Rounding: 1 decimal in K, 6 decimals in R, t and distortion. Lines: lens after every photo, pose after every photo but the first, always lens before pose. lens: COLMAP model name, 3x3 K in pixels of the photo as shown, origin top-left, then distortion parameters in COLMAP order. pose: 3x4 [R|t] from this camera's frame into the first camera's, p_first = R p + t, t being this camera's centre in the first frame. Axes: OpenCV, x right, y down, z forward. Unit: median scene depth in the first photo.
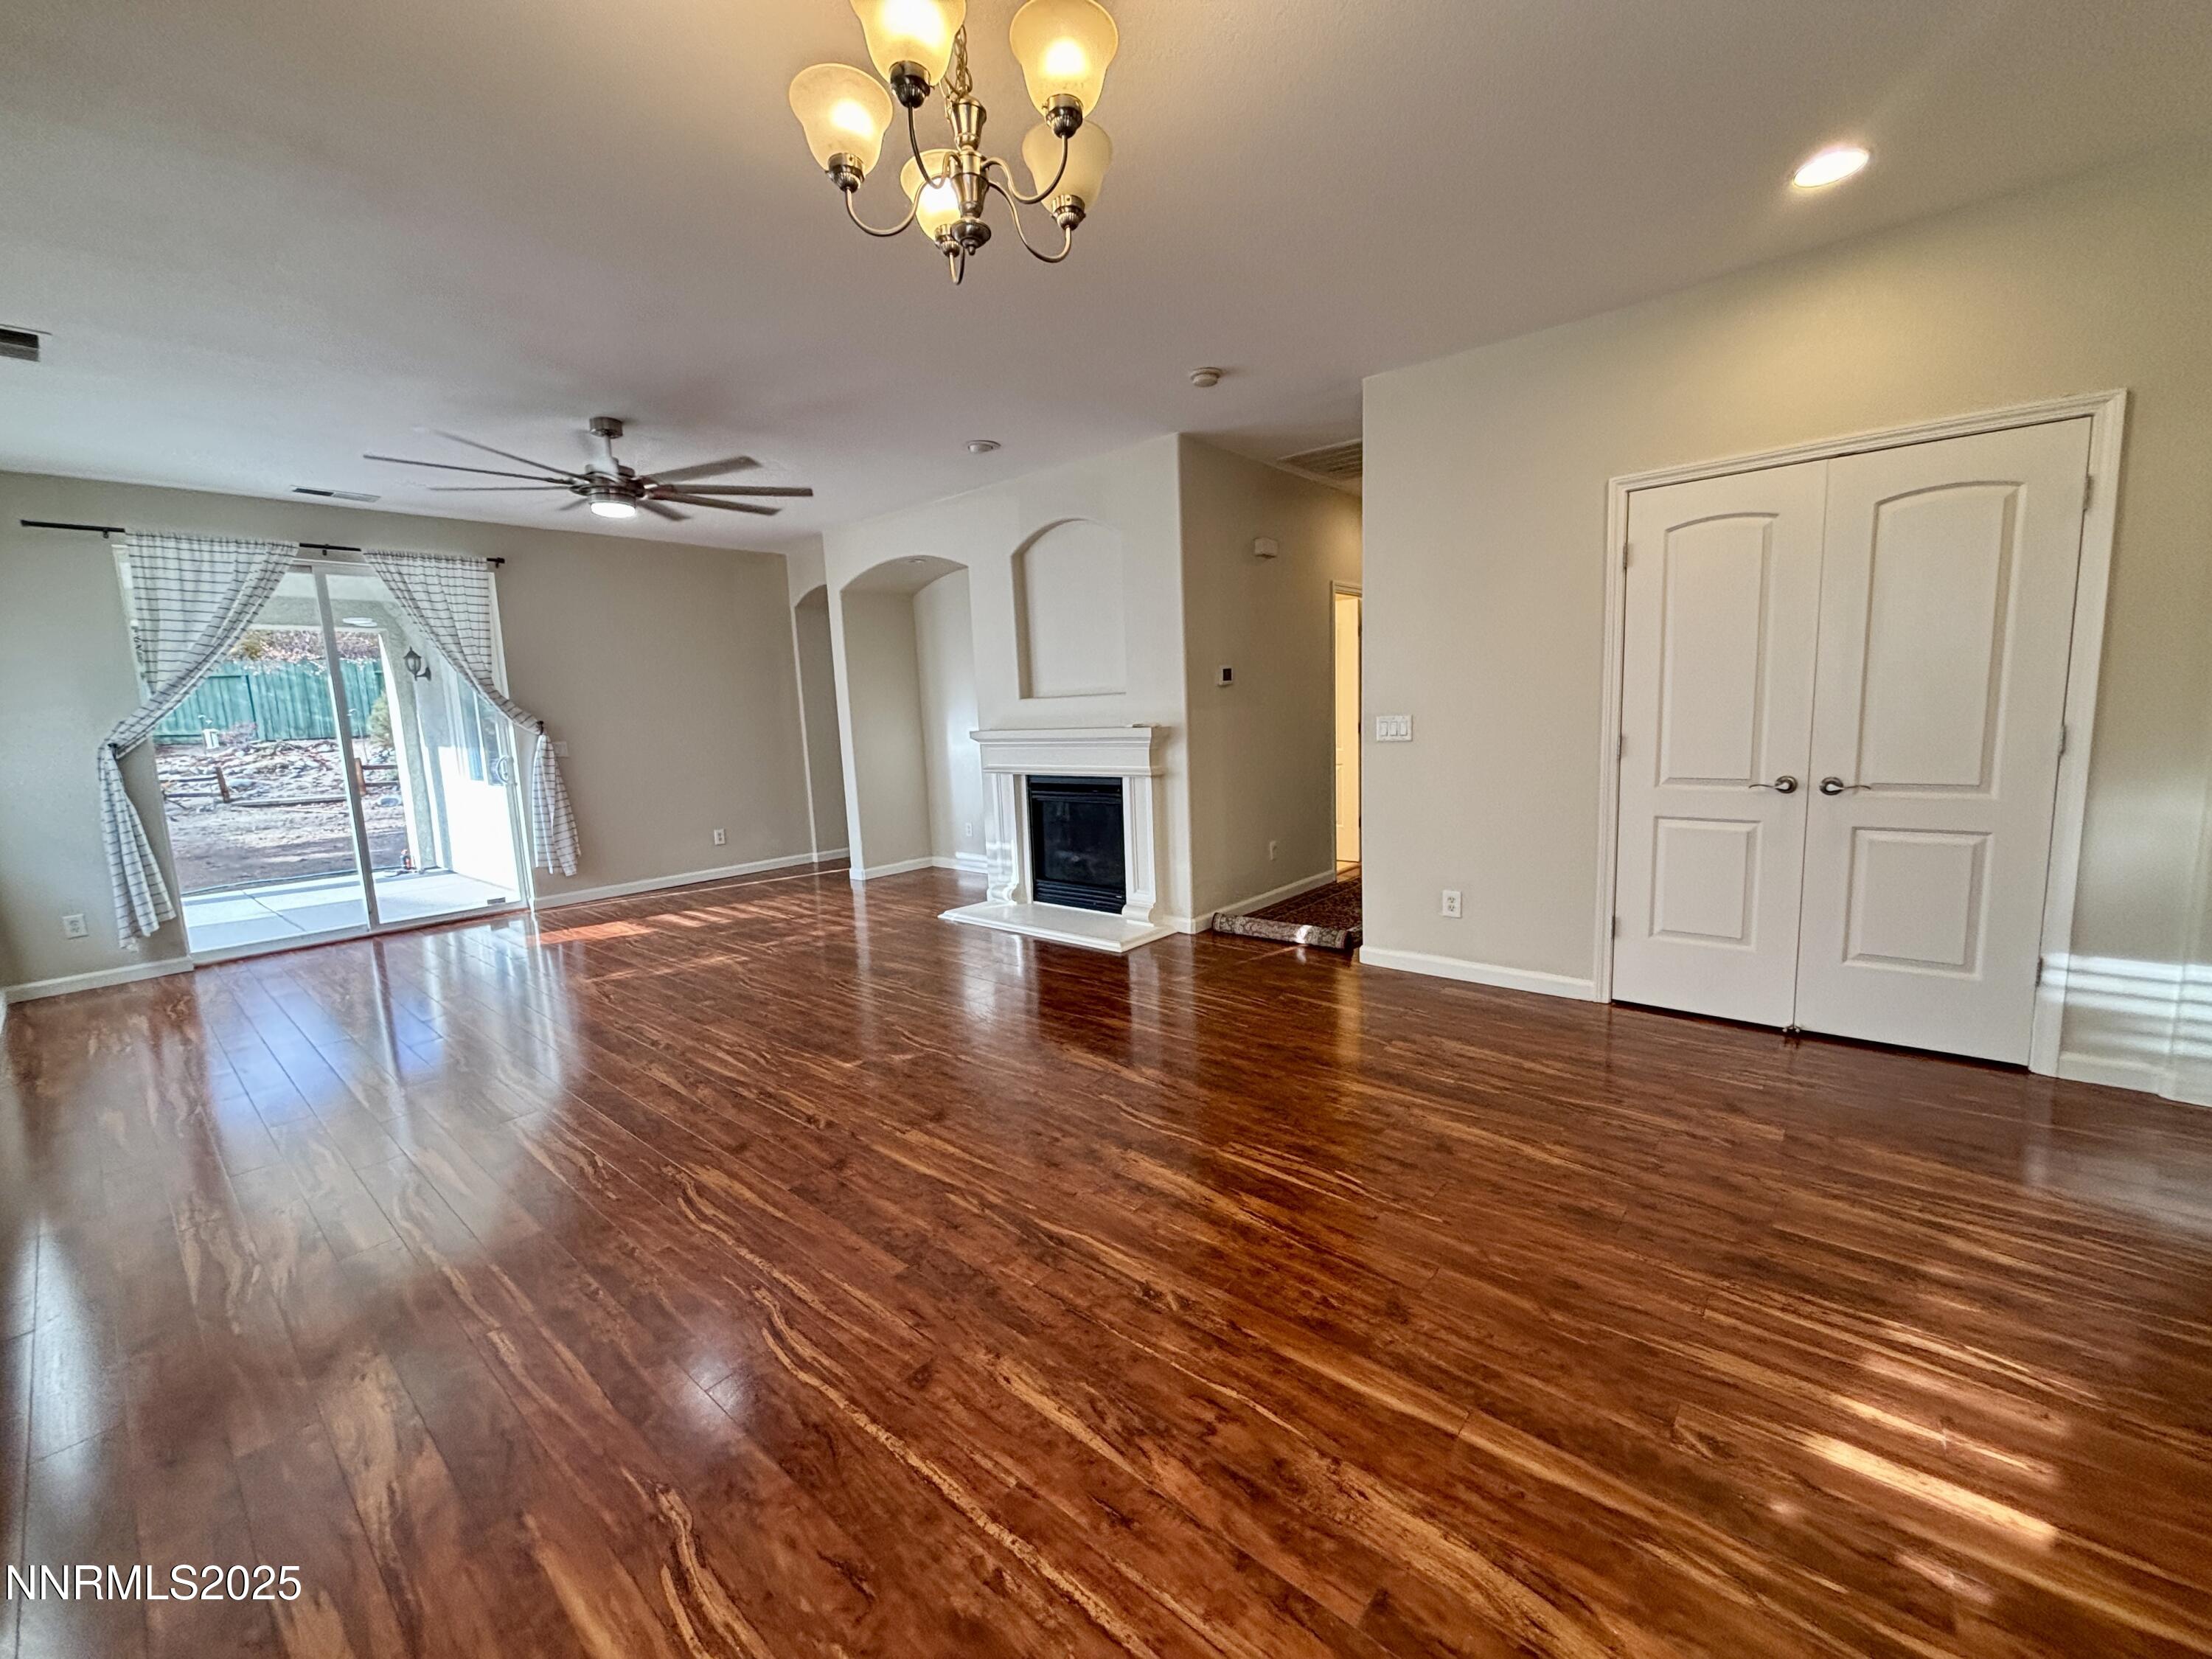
lens RADIAL K [[893.1, 0, 1108.0], [0, 893.1, 822.7], [0, 0, 1]] dist [0.007614, -0.000359]
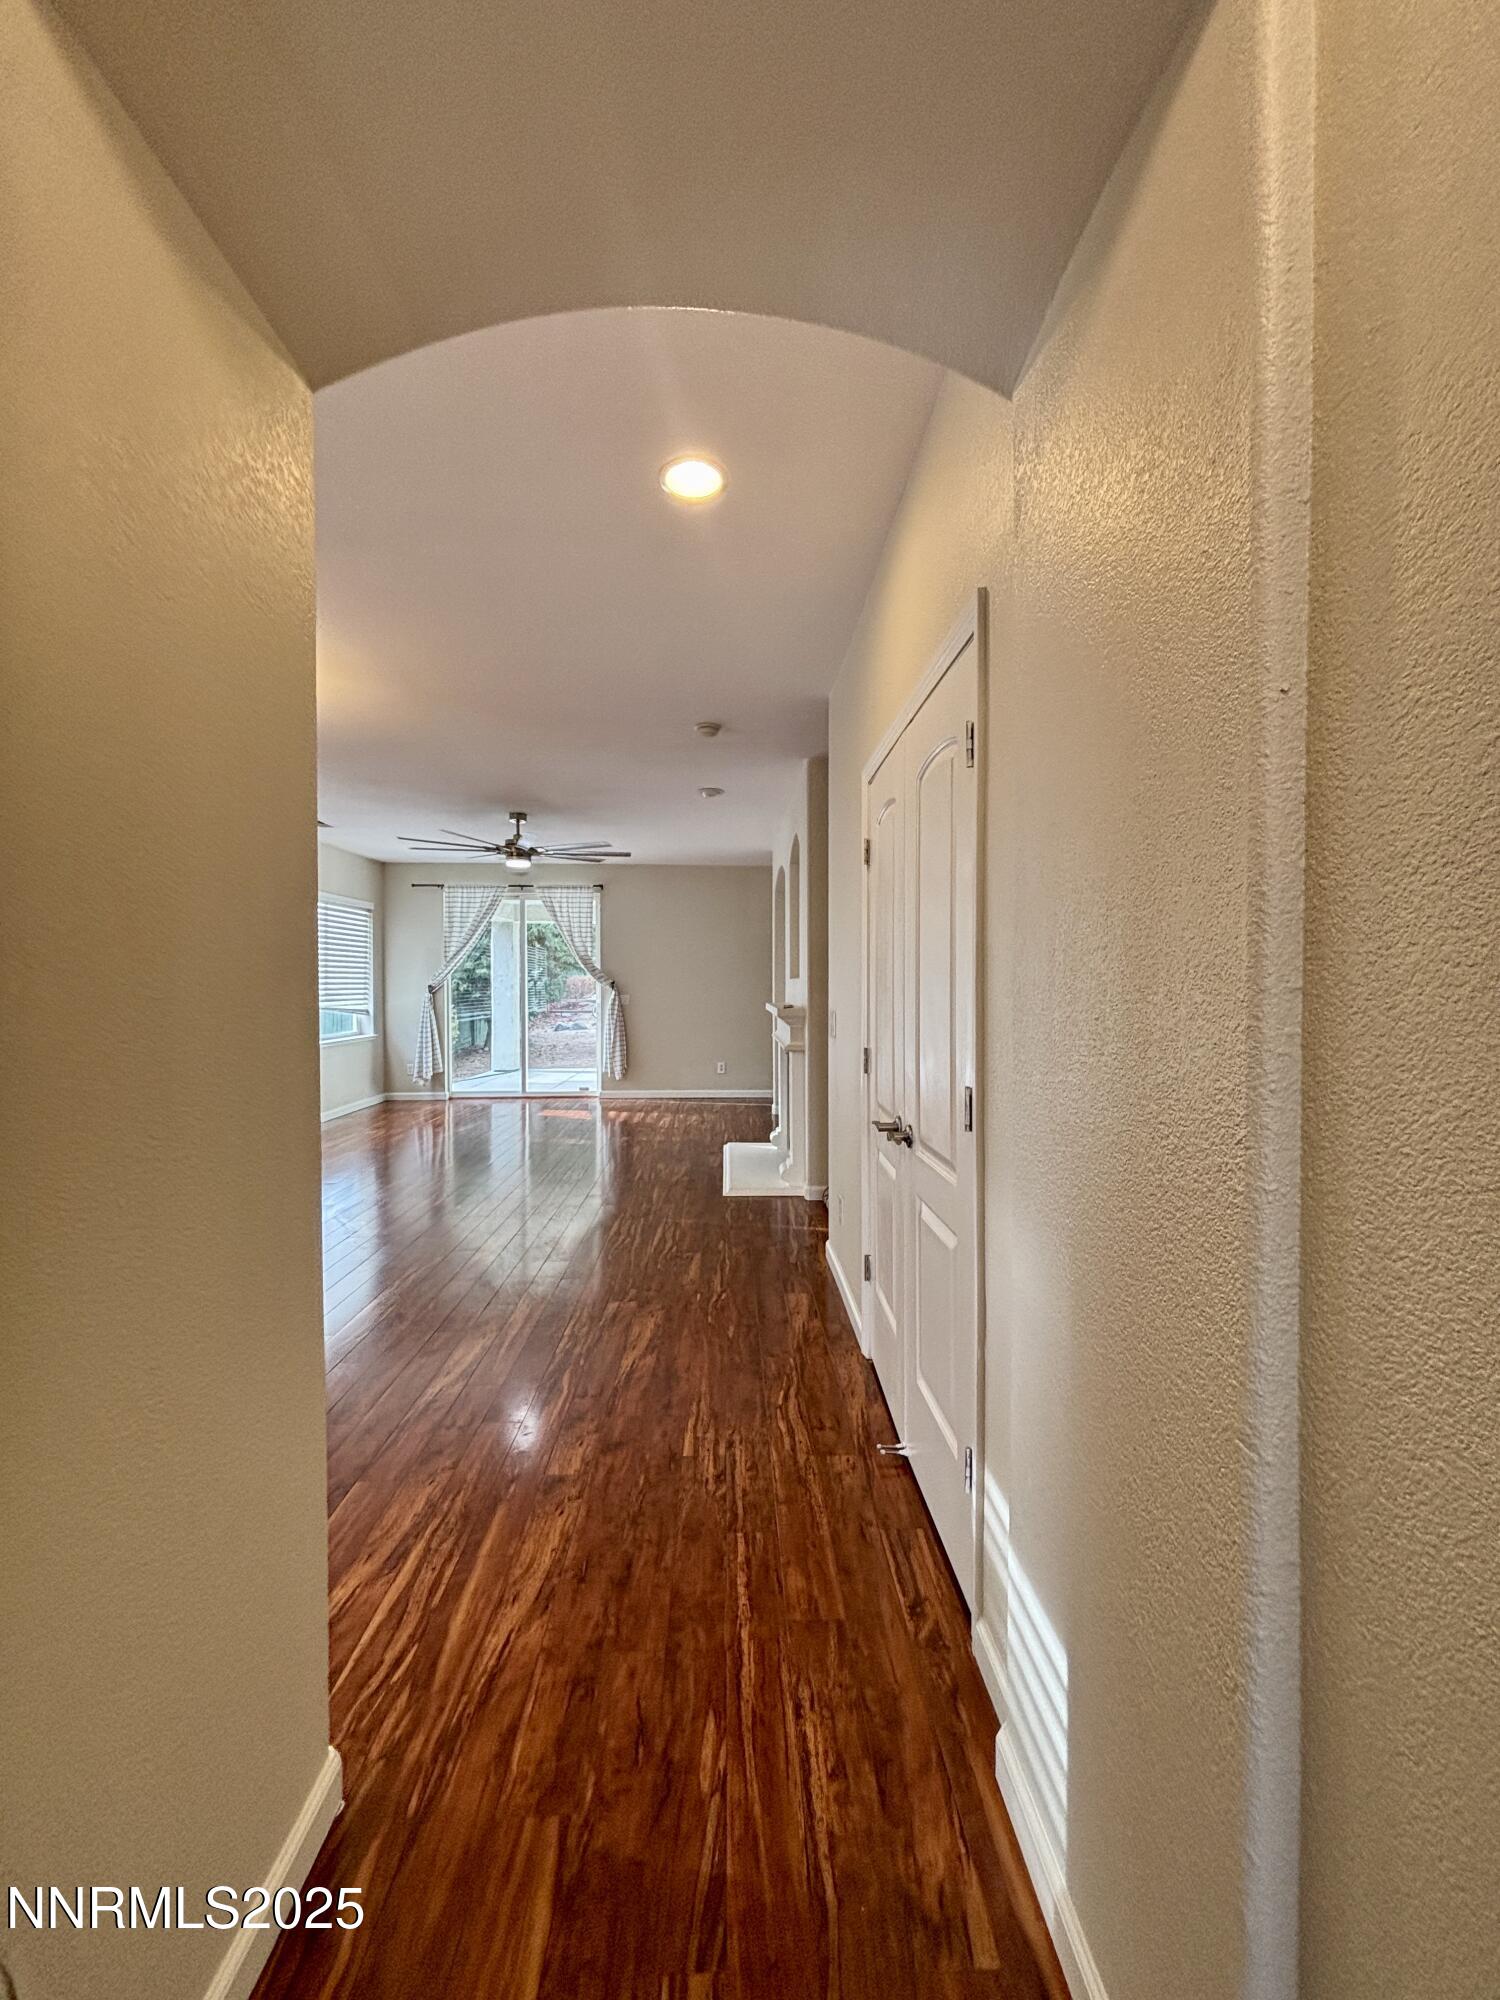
lens RADIAL K [[807.5, 0, 725.8], [0, 807.5, 960.4], [0, 0, 1]] dist [0.007614, -0.000359]
pose [[0.664542, 0.018591, -0.747020, 0.768804], [-0.123946, 0.988585, -0.085658, -0.067064], [0.736900, 0.149514, 0.659260, 0.251933]]
